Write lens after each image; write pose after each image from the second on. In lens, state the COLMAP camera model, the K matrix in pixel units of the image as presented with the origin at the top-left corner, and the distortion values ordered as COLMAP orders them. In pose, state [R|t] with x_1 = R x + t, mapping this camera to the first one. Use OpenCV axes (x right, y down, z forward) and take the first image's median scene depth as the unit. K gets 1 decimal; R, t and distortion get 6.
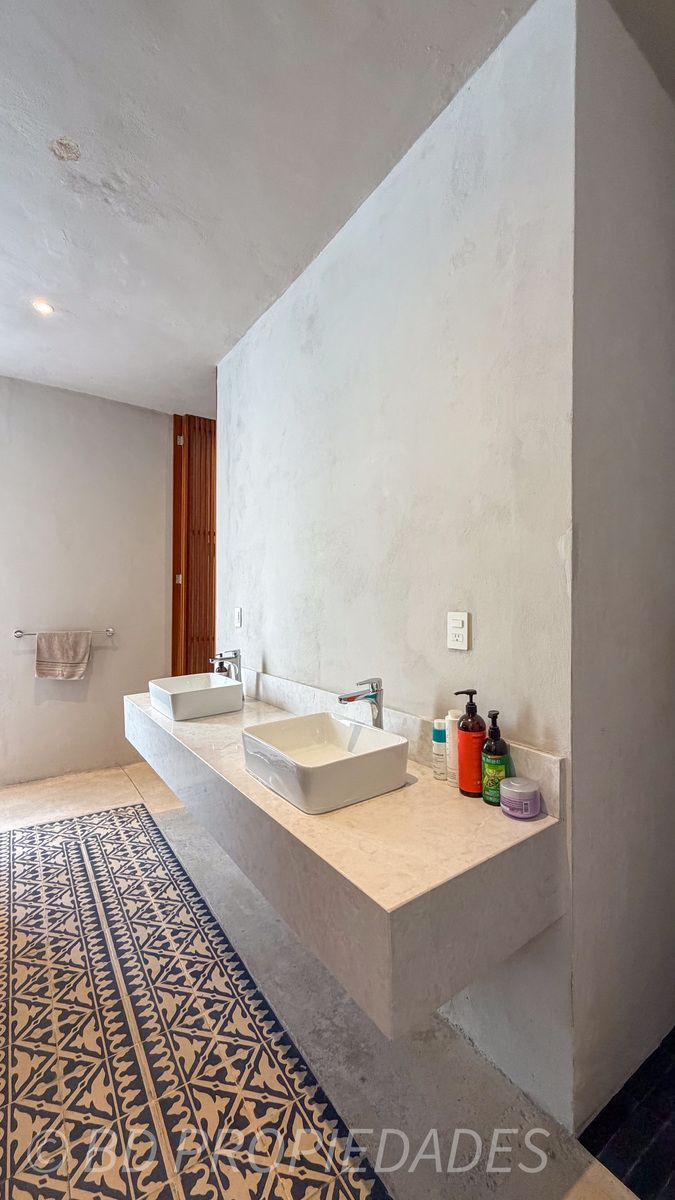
lens RADIAL K [[479.1, 0, 340.2], [0, 479.1, 599.7], [0, 0, 1]] dist [-0.000335, 0.000107]
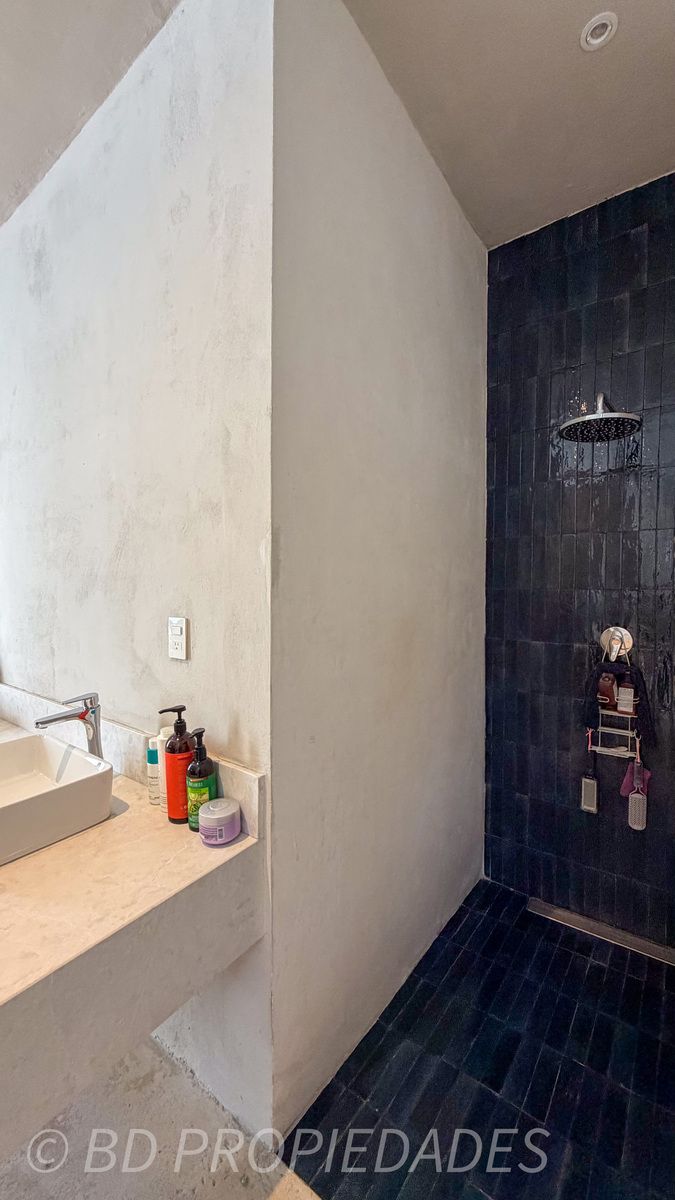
lens RADIAL K [[479.1, 0, 339.5], [0, 479.1, 599.7], [0, 0, 1]] dist [-0.000335, 0.000107]
pose [[0.950135, -0.011126, 0.311641, 0.297180], [-0.002132, 0.999108, 0.042172, -0.054036], [-0.311833, -0.040733, 0.949263, 0.059926]]
